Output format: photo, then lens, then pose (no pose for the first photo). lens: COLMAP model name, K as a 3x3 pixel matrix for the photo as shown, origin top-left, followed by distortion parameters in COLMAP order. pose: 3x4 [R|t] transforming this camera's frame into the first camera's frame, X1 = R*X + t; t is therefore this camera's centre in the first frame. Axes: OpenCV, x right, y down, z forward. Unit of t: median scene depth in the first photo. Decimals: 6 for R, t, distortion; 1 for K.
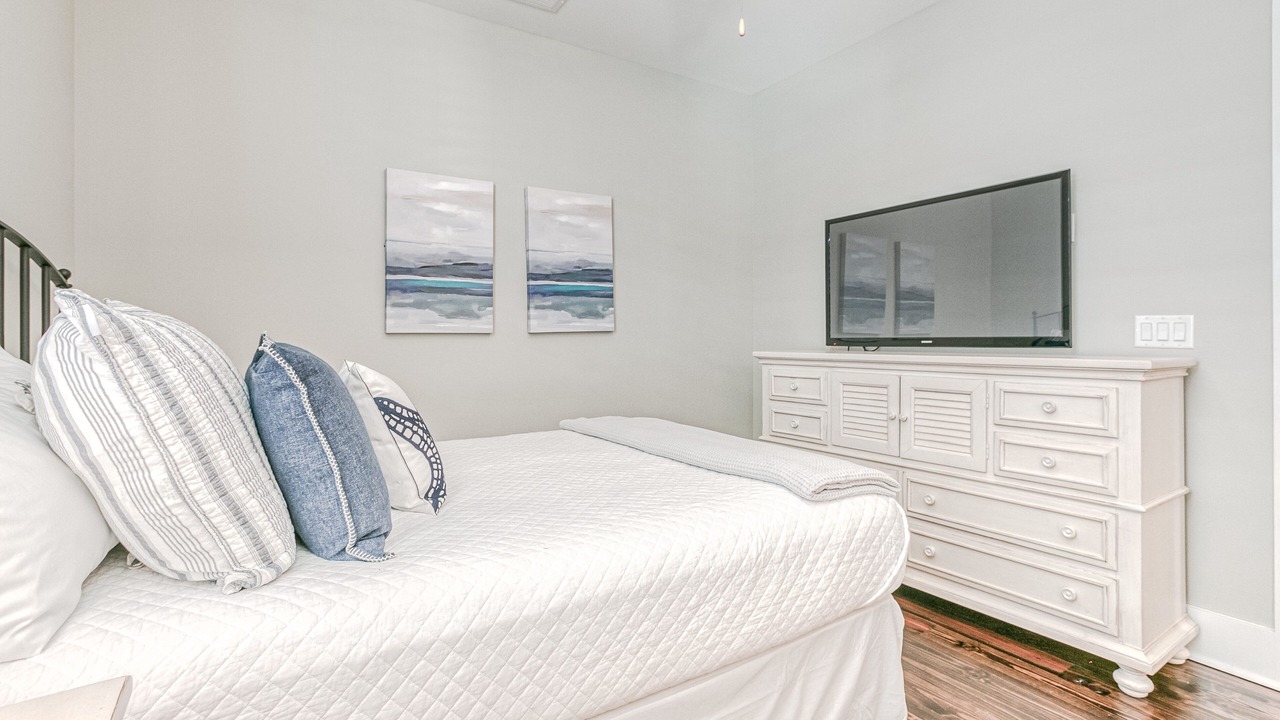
lens RADIAL K [[592.5, 0, 636.7], [0, 592.5, 331.2], [0, 0, 1]] dist [-0.000314, 0.000030]
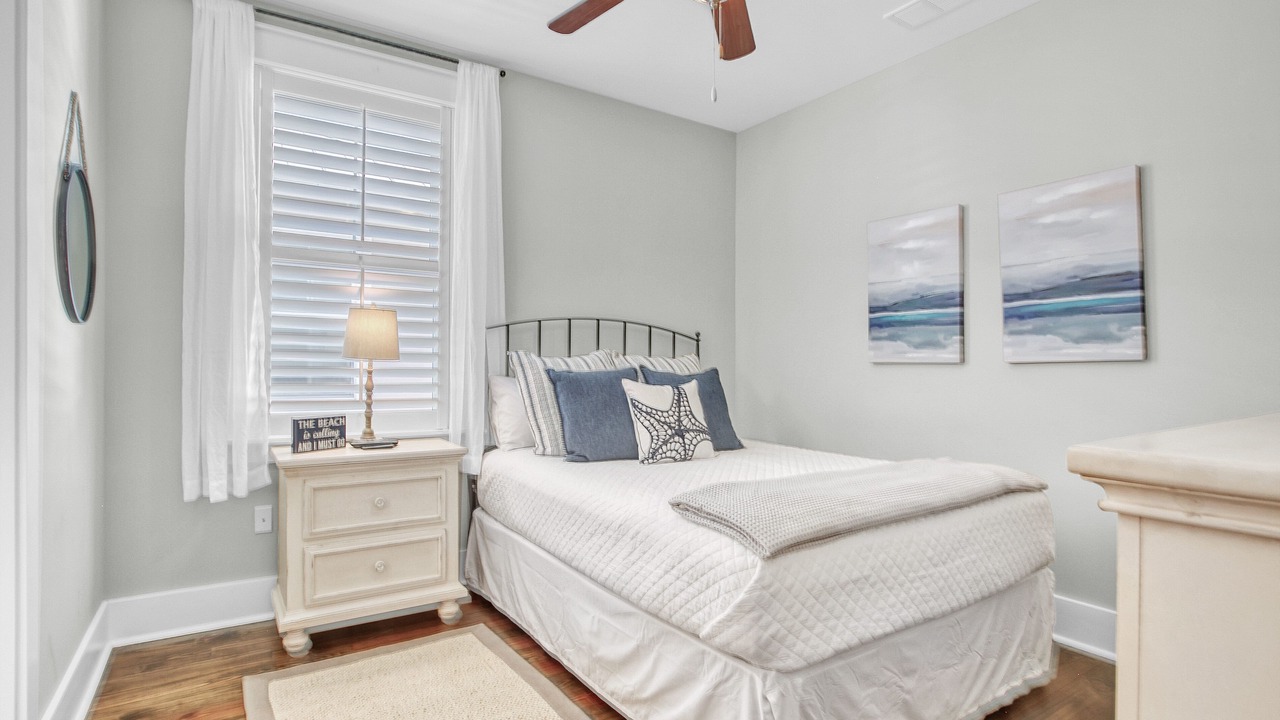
lens RADIAL K [[656.7, 0, 640.0], [0, 656.7, 360.0], [0, 0, 1]] dist [-0.000702, -0.000092]
pose [[0.017596, -0.000256, -0.999845, 0.779615], [0.006922, 0.999976, -0.000134, -0.005068], [0.999821, -0.006919, 0.017597, 0.453849]]
